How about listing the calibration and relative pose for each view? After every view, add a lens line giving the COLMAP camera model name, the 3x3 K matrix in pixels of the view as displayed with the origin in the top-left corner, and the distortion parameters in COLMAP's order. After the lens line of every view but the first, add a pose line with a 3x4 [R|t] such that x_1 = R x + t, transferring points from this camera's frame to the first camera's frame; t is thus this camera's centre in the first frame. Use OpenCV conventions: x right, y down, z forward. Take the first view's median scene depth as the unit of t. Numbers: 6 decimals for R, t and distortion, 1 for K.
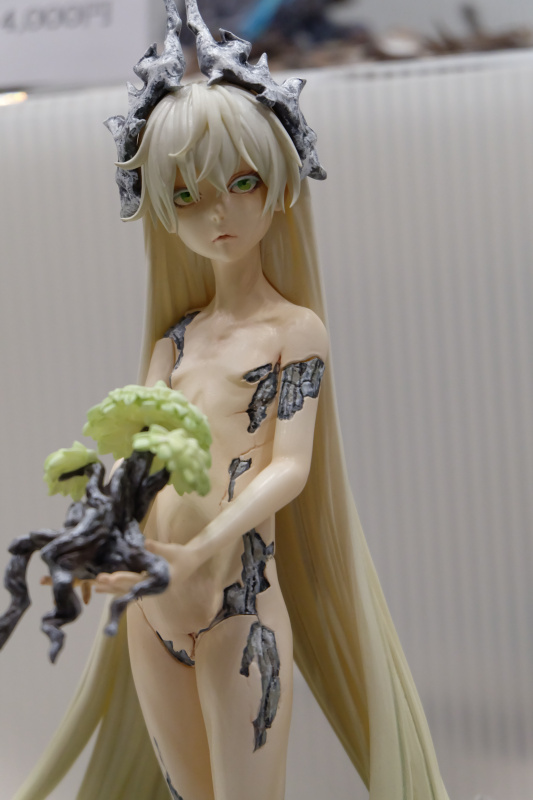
lens RADIAL K [[1681.7, 0, 266.2], [0, 1681.7, 397.9], [0, 0, 1]] dist [-0.070481, 0.000000]
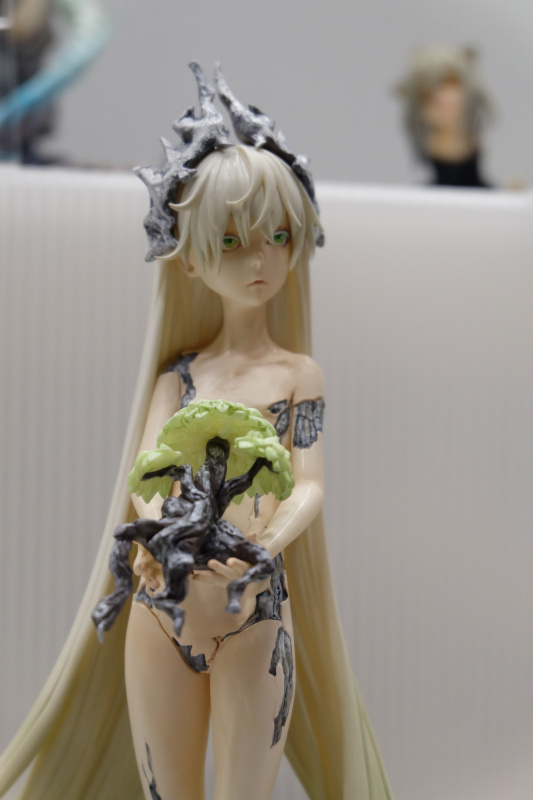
lens RADIAL K [[1681.7, 0, 267.8], [0, 1681.7, 399.6], [0, 0, 1]] dist [-0.070481, 0.000000]
pose [[0.925031, 0.098093, 0.367010, -0.425920], [-0.054030, 0.990238, -0.128487, 0.125804], [-0.376031, 0.099025, 0.921301, -0.024709]]
